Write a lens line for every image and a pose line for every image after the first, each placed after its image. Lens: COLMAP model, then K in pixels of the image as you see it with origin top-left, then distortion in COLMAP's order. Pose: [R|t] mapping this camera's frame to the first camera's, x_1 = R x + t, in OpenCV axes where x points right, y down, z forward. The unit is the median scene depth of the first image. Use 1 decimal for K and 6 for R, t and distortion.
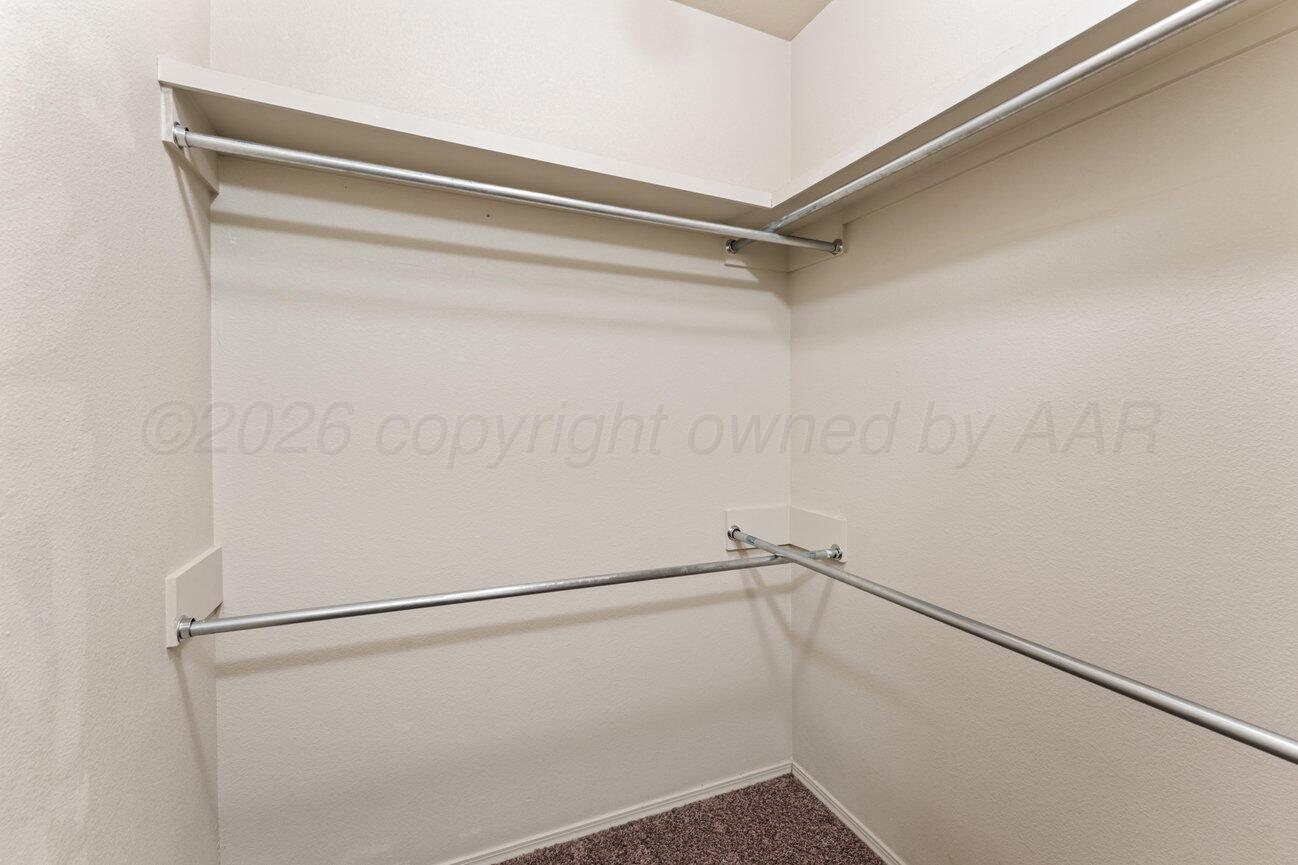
lens RADIAL K [[530.1, 0, 674.8], [0, 530.1, 412.2], [0, 0, 1]] dist [0.000734, -0.000596]
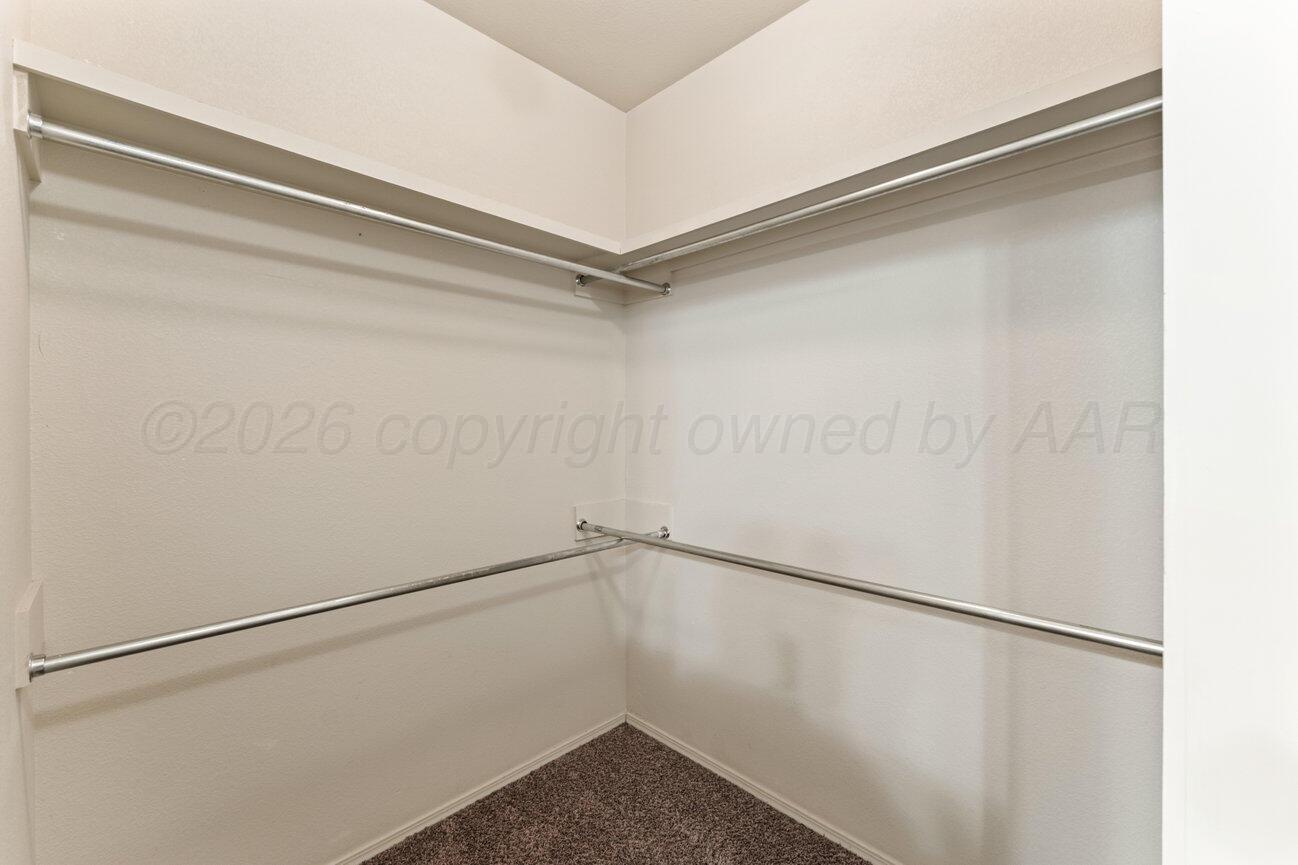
lens RADIAL K [[530.1, 0, 644.0], [0, 530.1, 429.6], [0, 0, 1]] dist [0.000734, -0.000596]
pose [[0.933643, -0.016800, 0.357810, -0.183740], [0.011127, 0.999778, 0.017908, -0.002093], [-0.358031, -0.012738, 0.933623, -0.146906]]
